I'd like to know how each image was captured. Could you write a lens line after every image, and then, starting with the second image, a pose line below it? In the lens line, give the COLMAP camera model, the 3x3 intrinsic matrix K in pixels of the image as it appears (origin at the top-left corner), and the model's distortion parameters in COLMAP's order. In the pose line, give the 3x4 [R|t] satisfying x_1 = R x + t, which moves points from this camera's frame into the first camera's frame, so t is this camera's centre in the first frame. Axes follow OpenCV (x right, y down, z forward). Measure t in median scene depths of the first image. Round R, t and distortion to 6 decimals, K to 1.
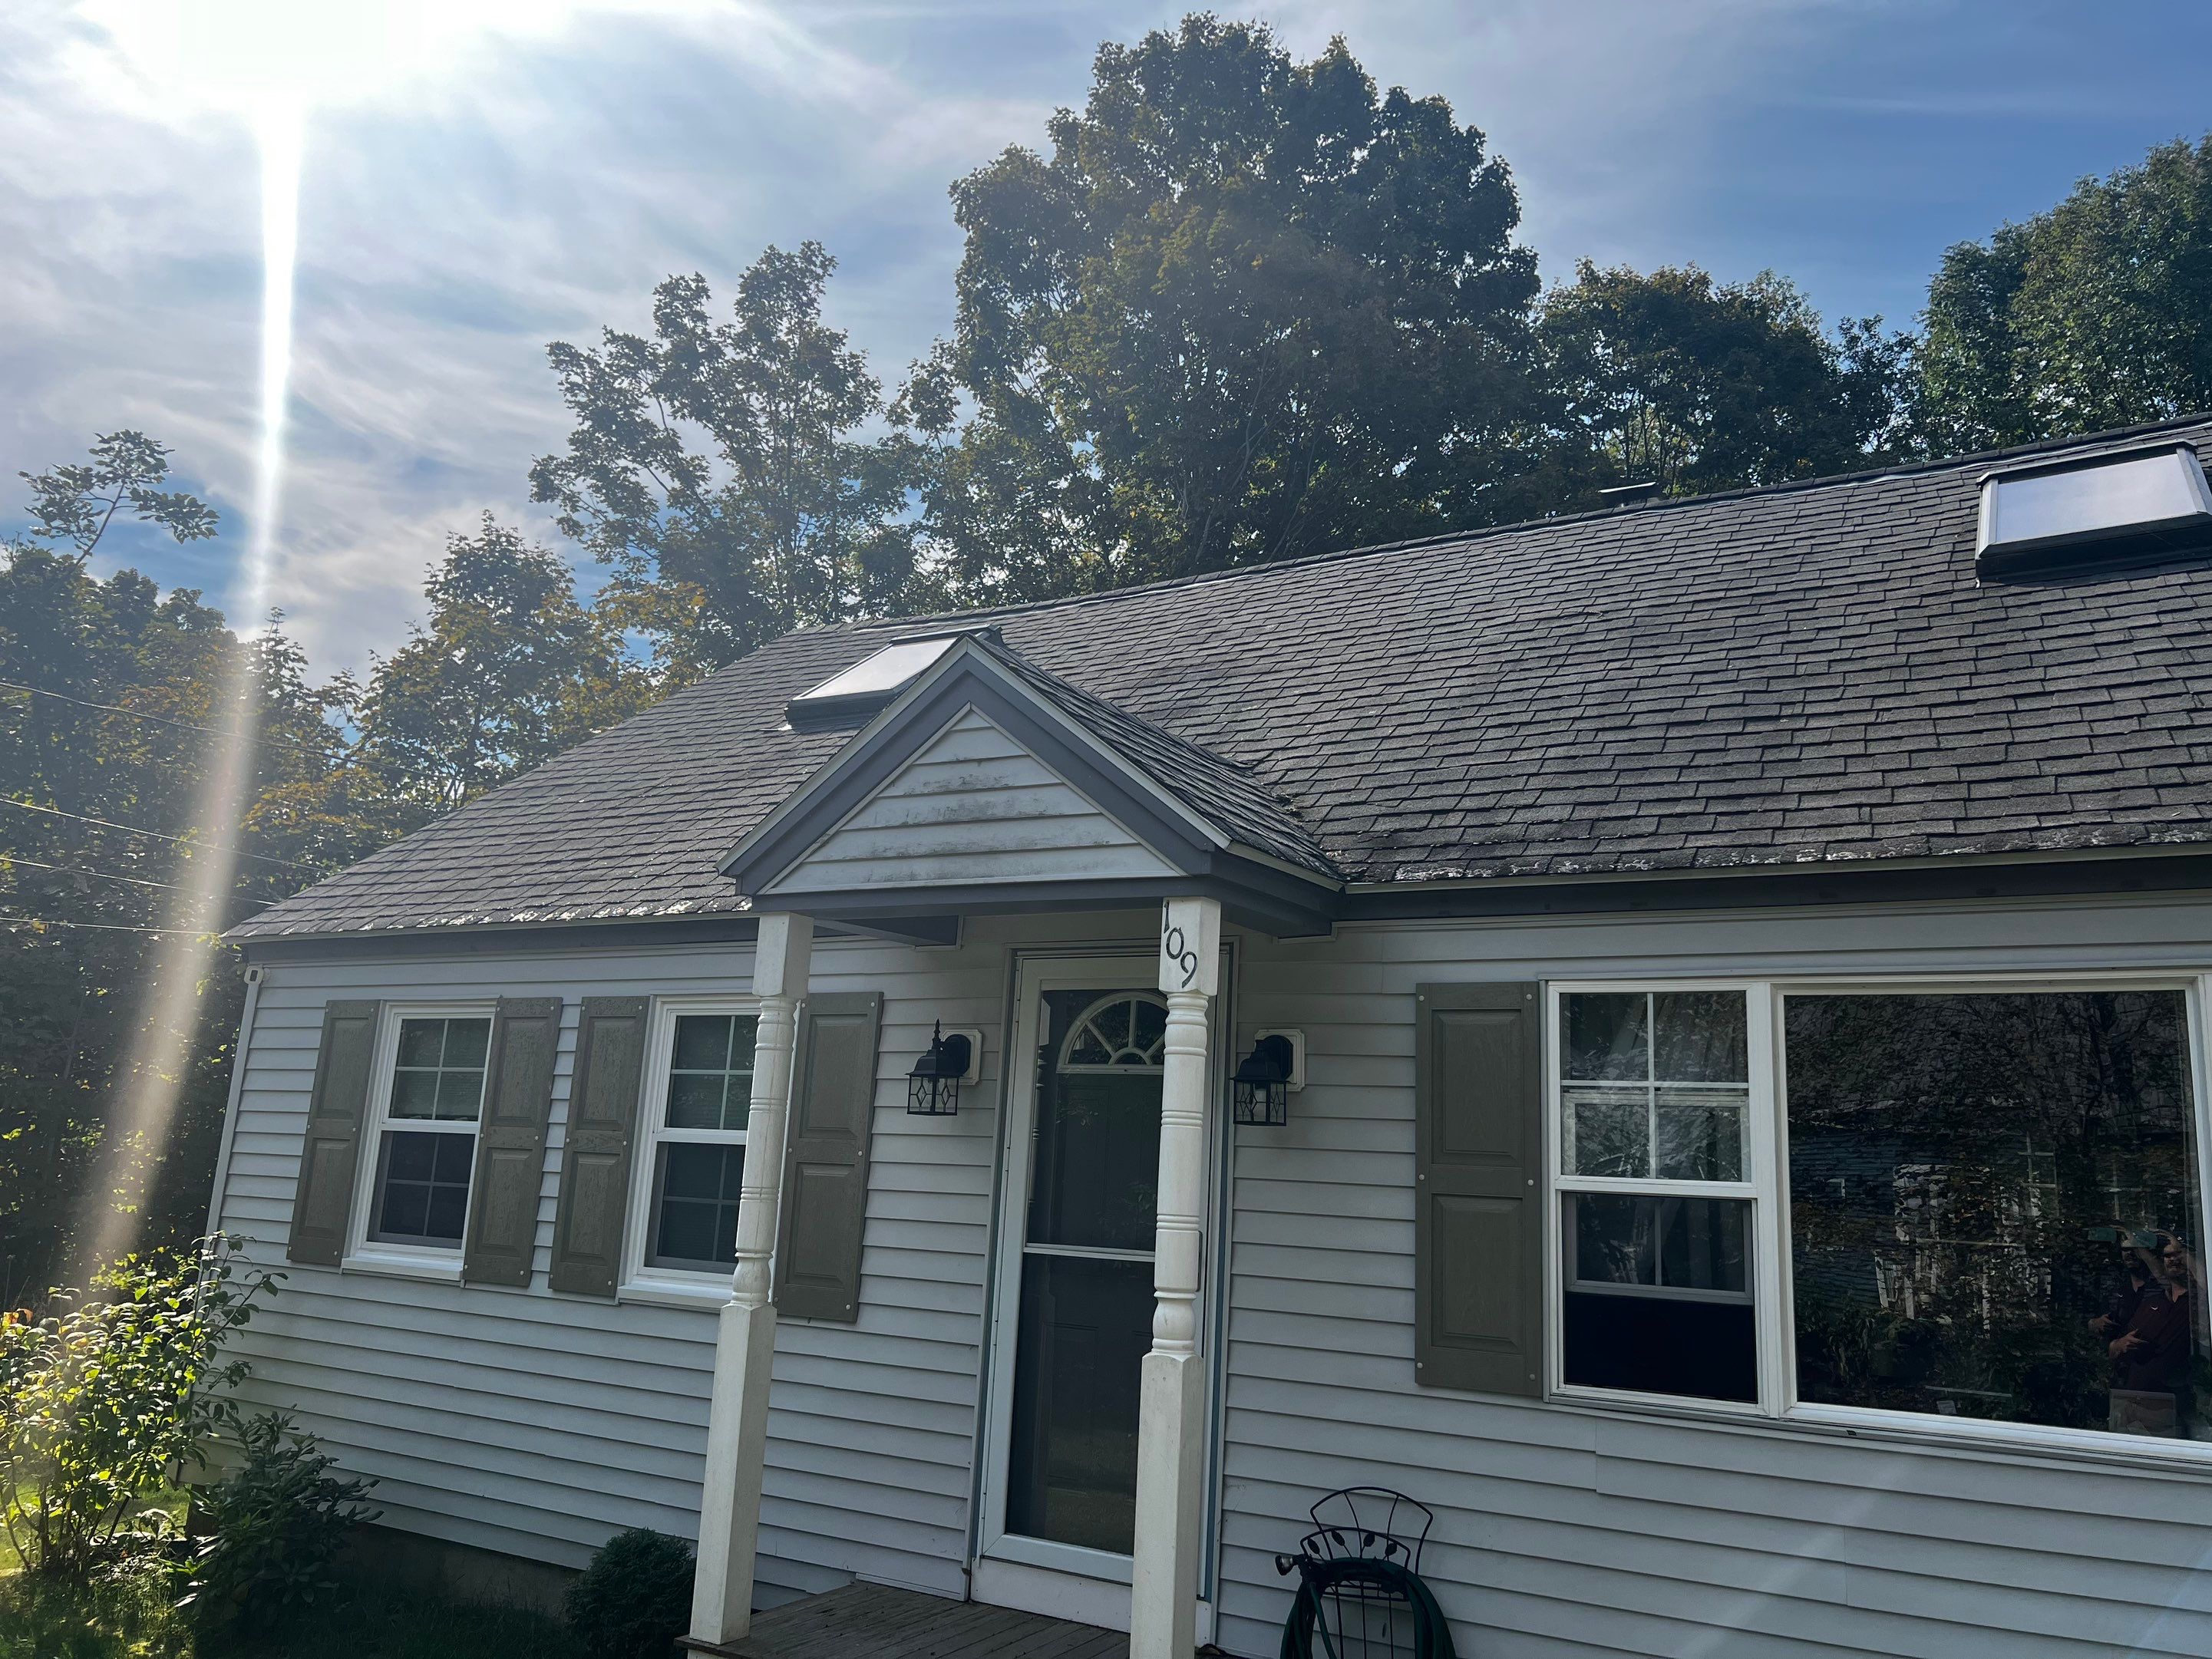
lens RADIAL K [[1646.5, 0, 1099.5], [0, 1646.5, 816.8], [0, 0, 1]] dist [0.062143, -0.075217]
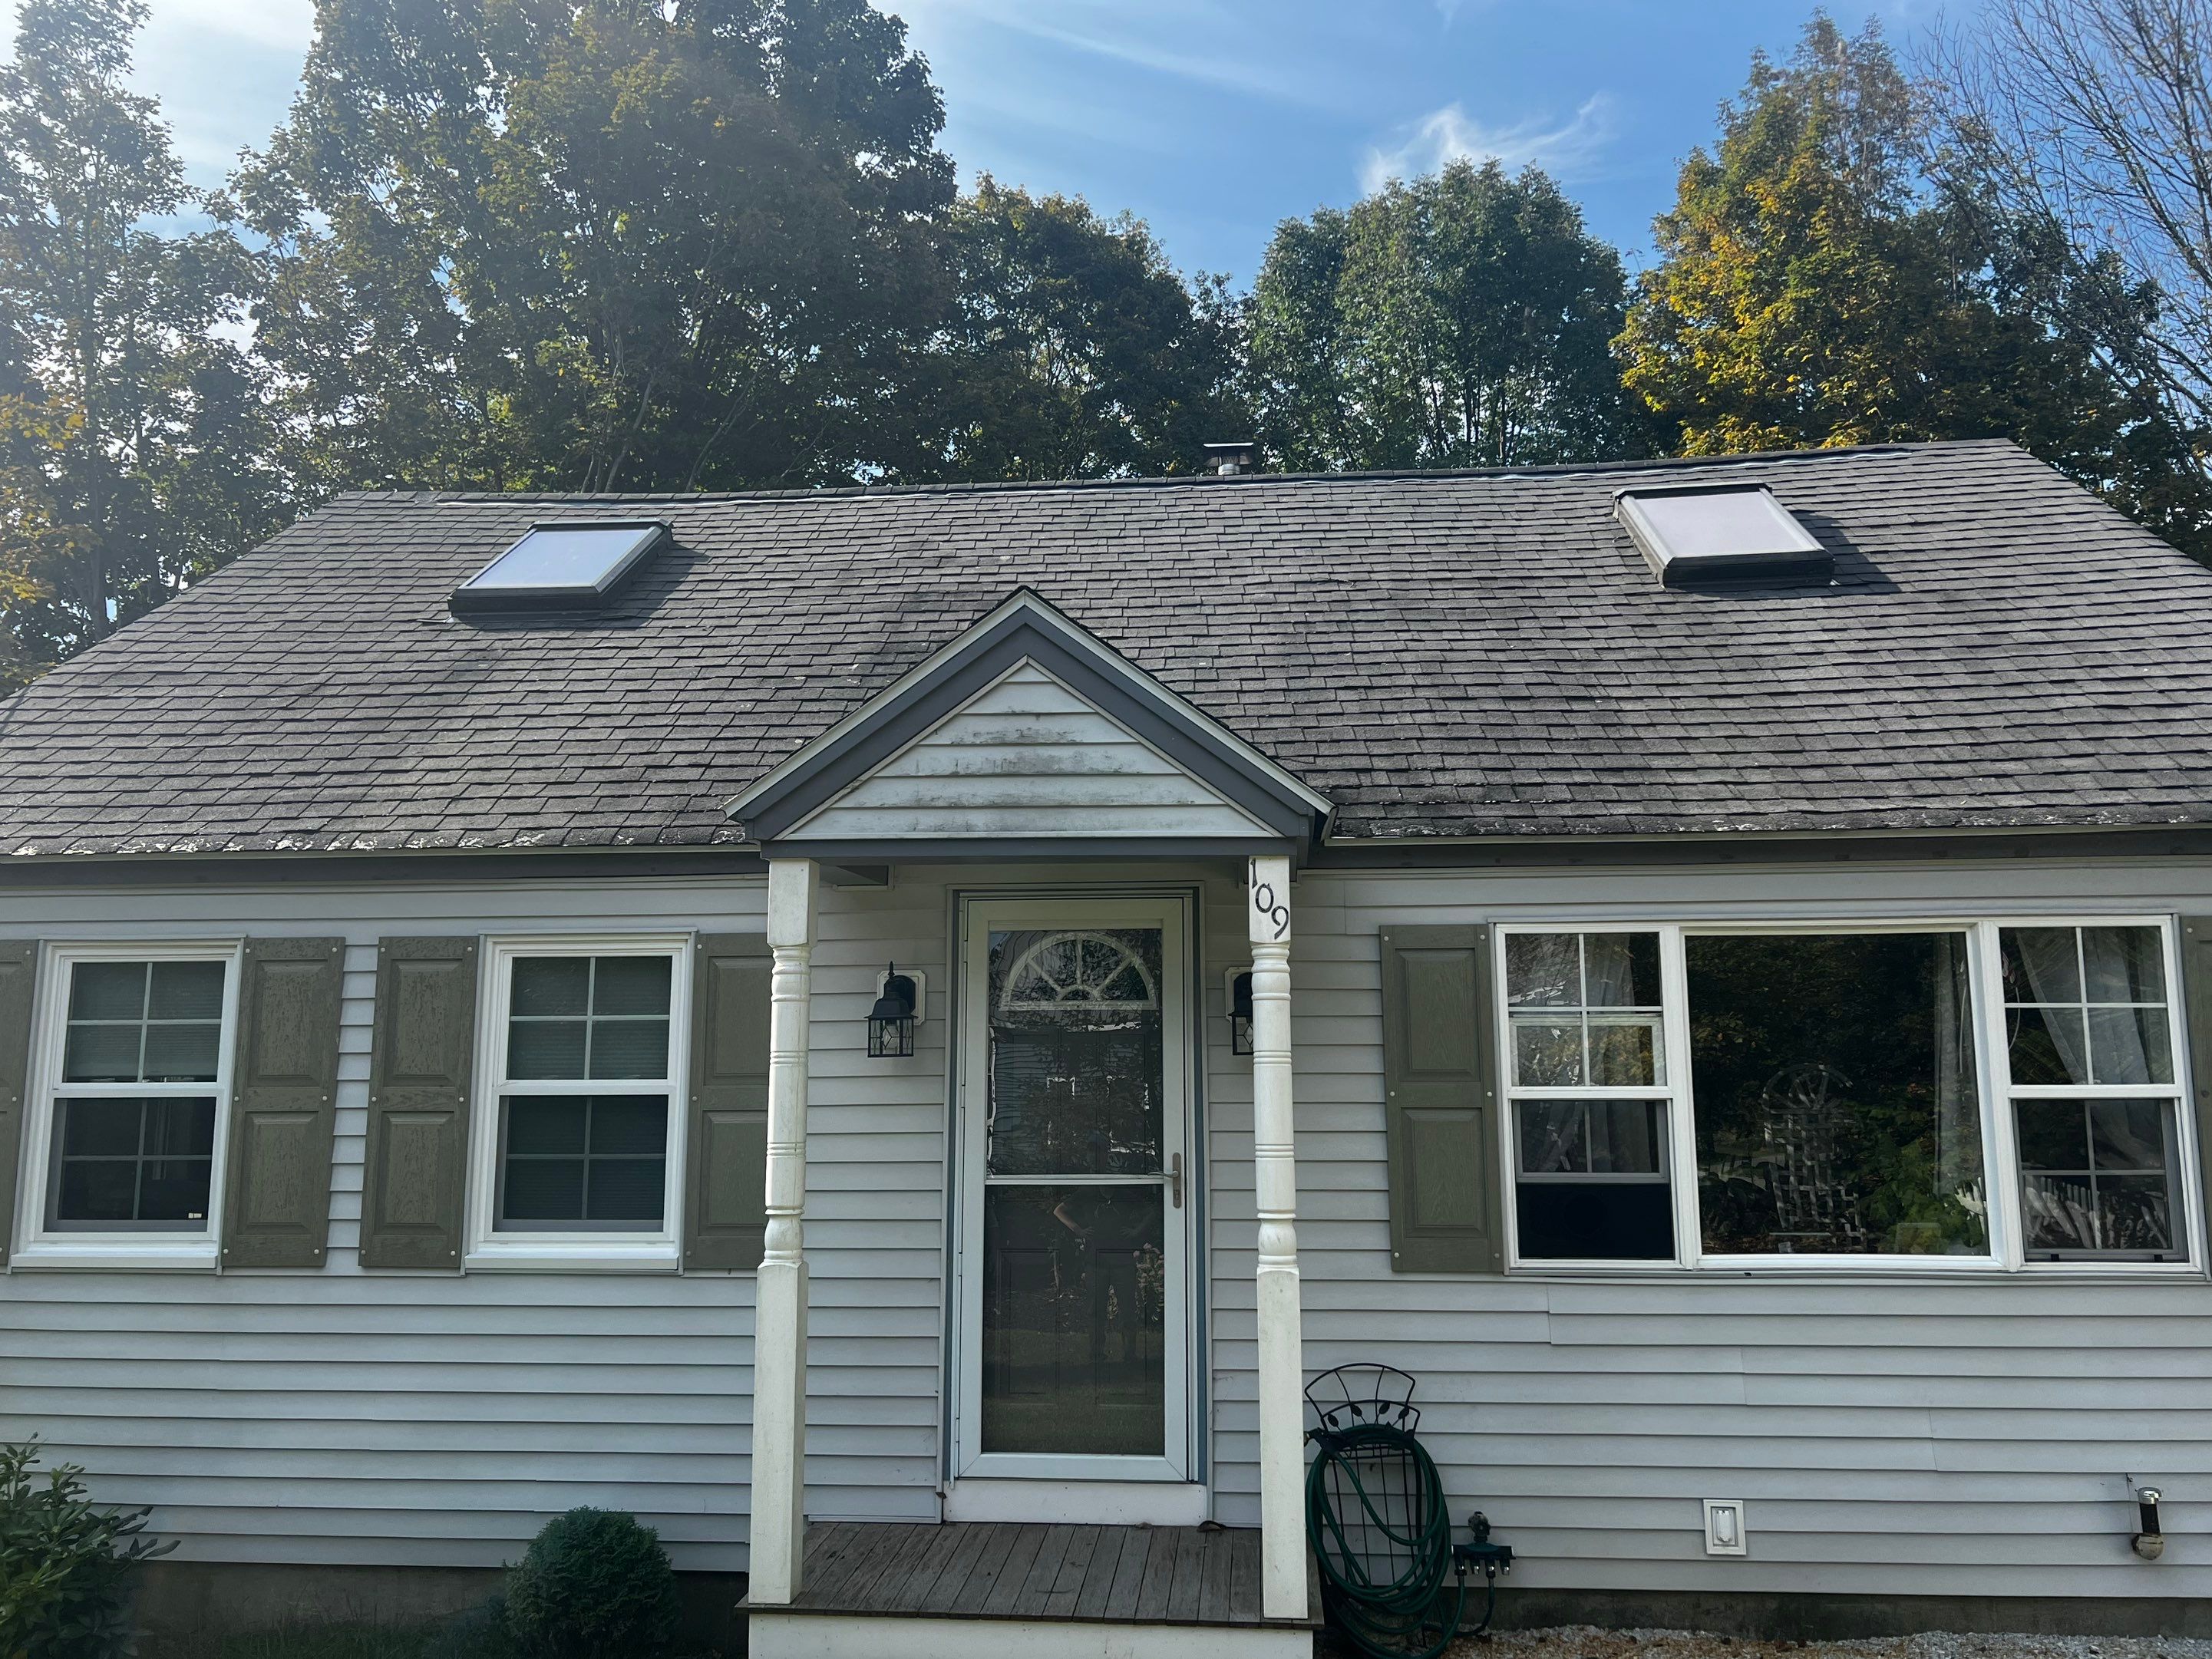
lens RADIAL K [[1683.6, 0, 1051.0], [0, 1683.6, 795.6], [0, 0, 1]] dist [0.047597, -0.044552]
pose [[0.903159, 0.017025, 0.428968, -0.482700], [-0.044008, 0.997621, 0.053060, -0.037513], [-0.427044, -0.066799, 0.901760, 0.053408]]
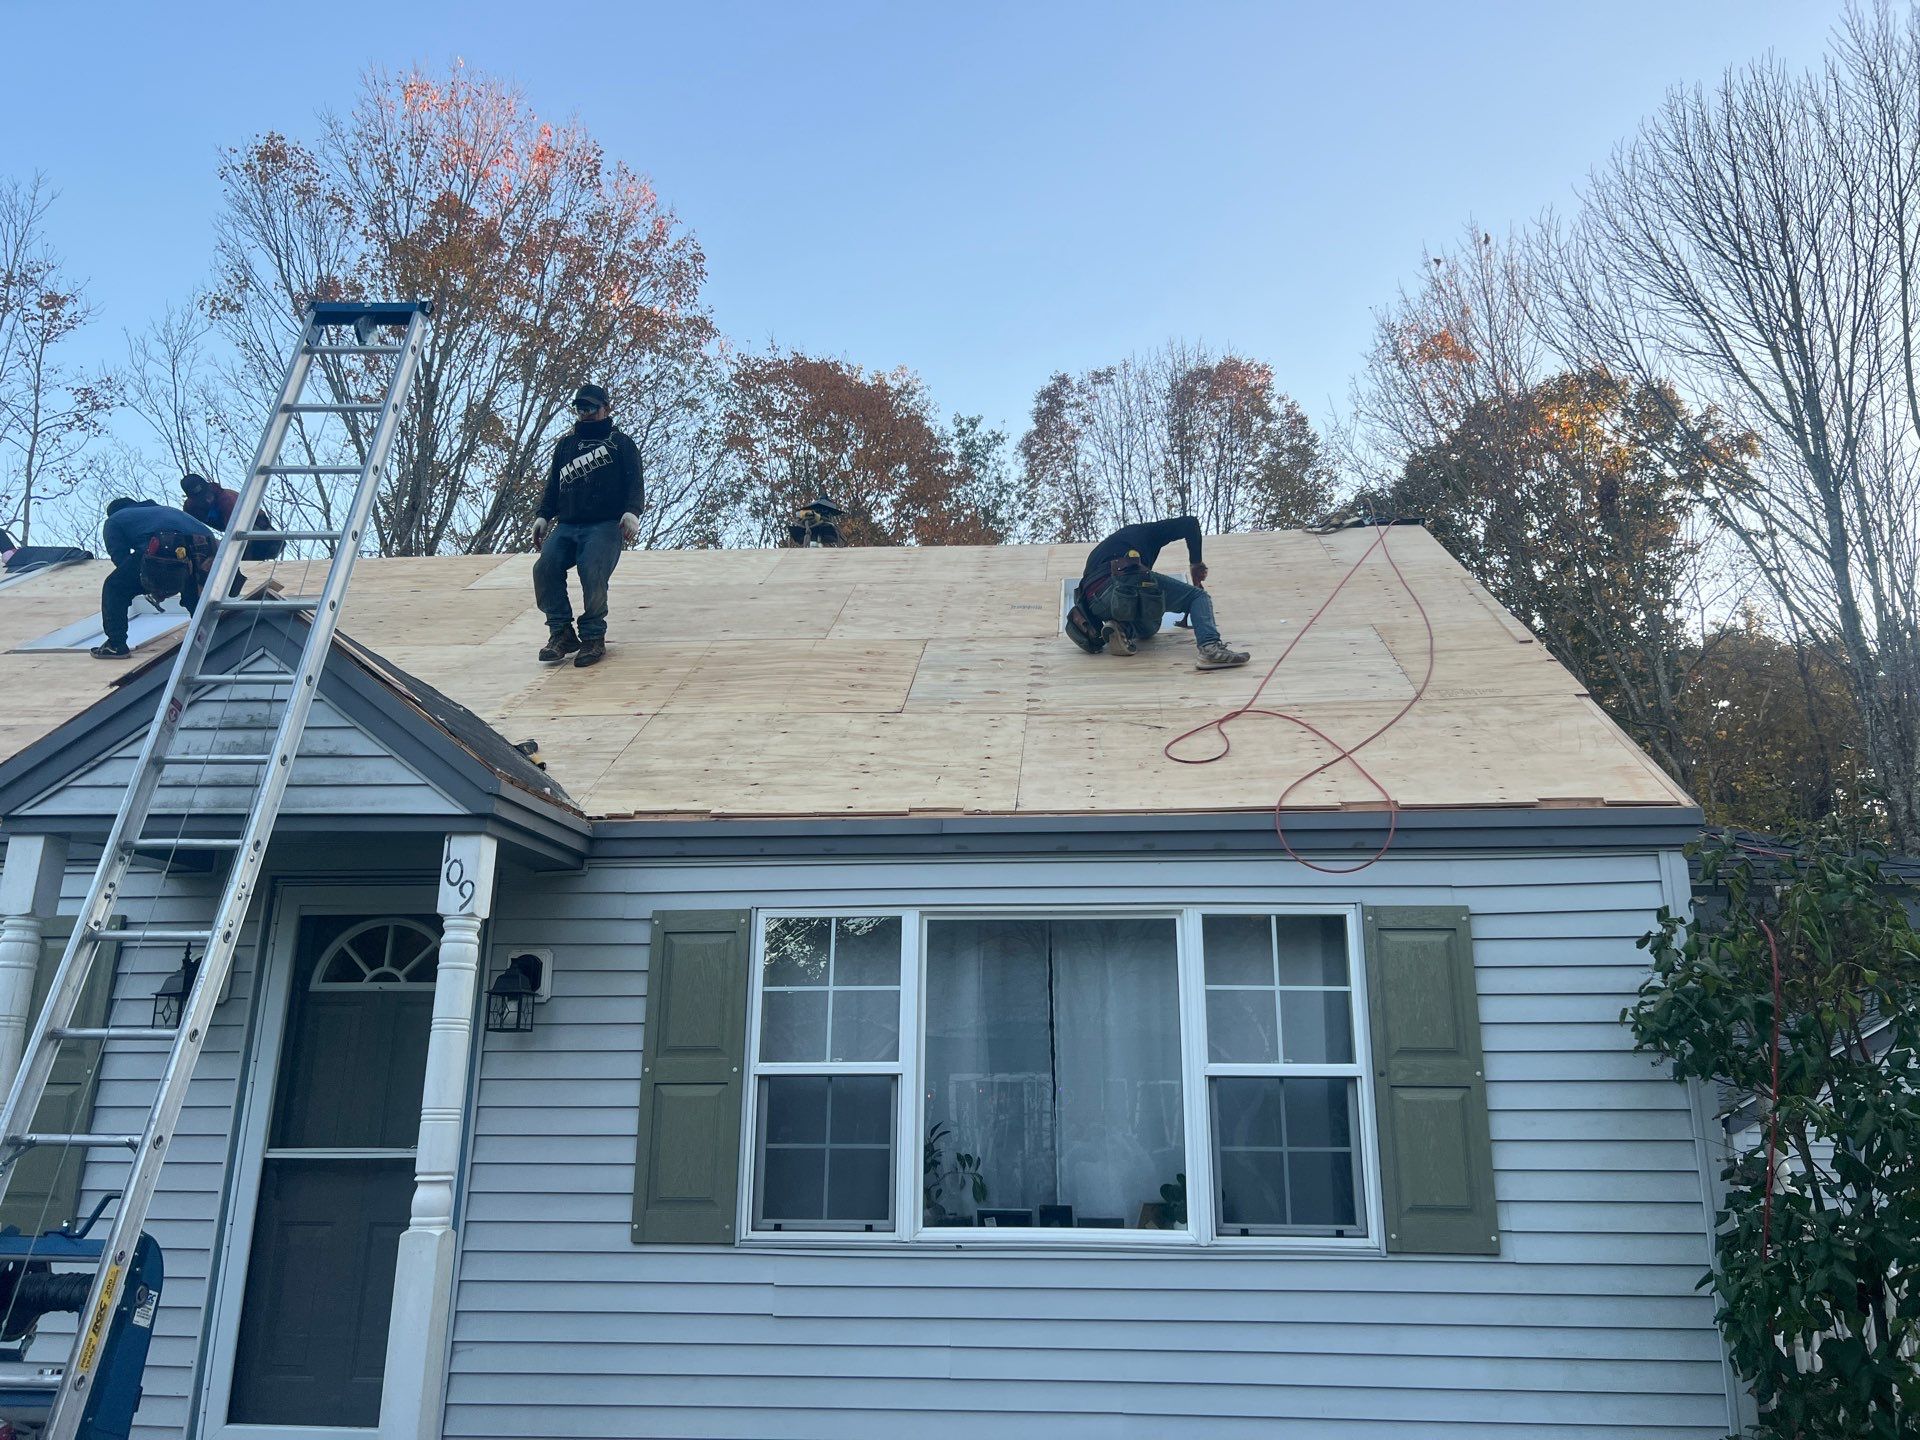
lens RADIAL K [[1429.4, 0, 954.4], [0, 1429.4, 709.0], [0, 0, 1]] dist [0.062143, -0.075217]
pose [[0.903013, 0.075837, 0.422866, -0.063646], [-0.055275, 0.996625, -0.060697, 0.003936], [-0.426042, 0.031436, 0.904157, -0.056851]]
